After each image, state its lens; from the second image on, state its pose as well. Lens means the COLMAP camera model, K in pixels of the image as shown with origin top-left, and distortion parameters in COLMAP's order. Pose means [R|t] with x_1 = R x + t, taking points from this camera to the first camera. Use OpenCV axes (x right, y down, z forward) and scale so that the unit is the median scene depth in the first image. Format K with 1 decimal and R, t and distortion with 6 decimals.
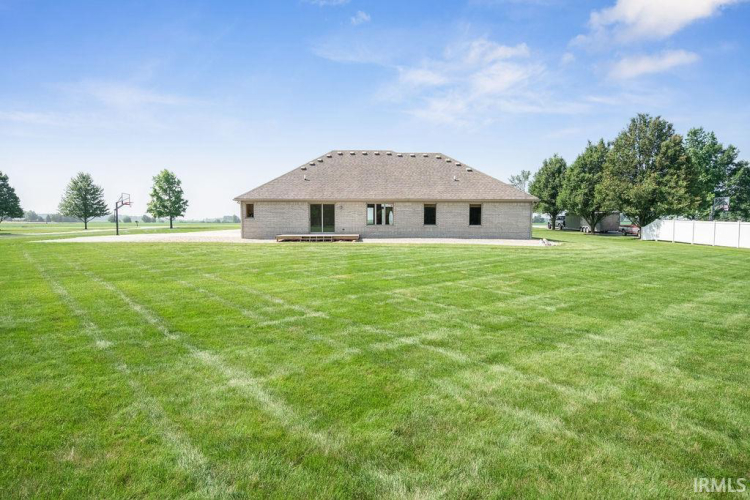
lens RADIAL K [[473.7, 0, 377.3], [0, 473.7, 252.2], [0, 0, 1]] dist [0.024585, 0.000246]
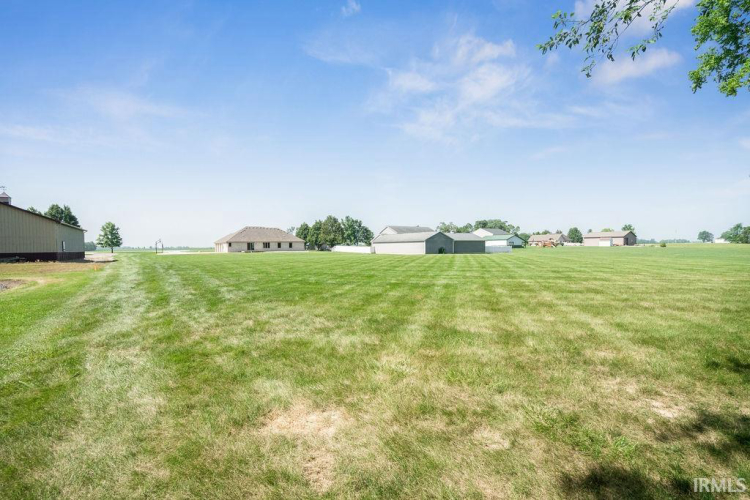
lens RADIAL K [[342.1, 0, 378.1], [0, 342.1, 248.7], [0, 0, 1]] dist [0.002847, -0.000443]
pose [[0.828082, -0.014468, 0.560421, -0.776412], [0.047796, 0.997849, -0.044862, 0.110942], [-0.558566, 0.063936, 0.826992, -1.735000]]
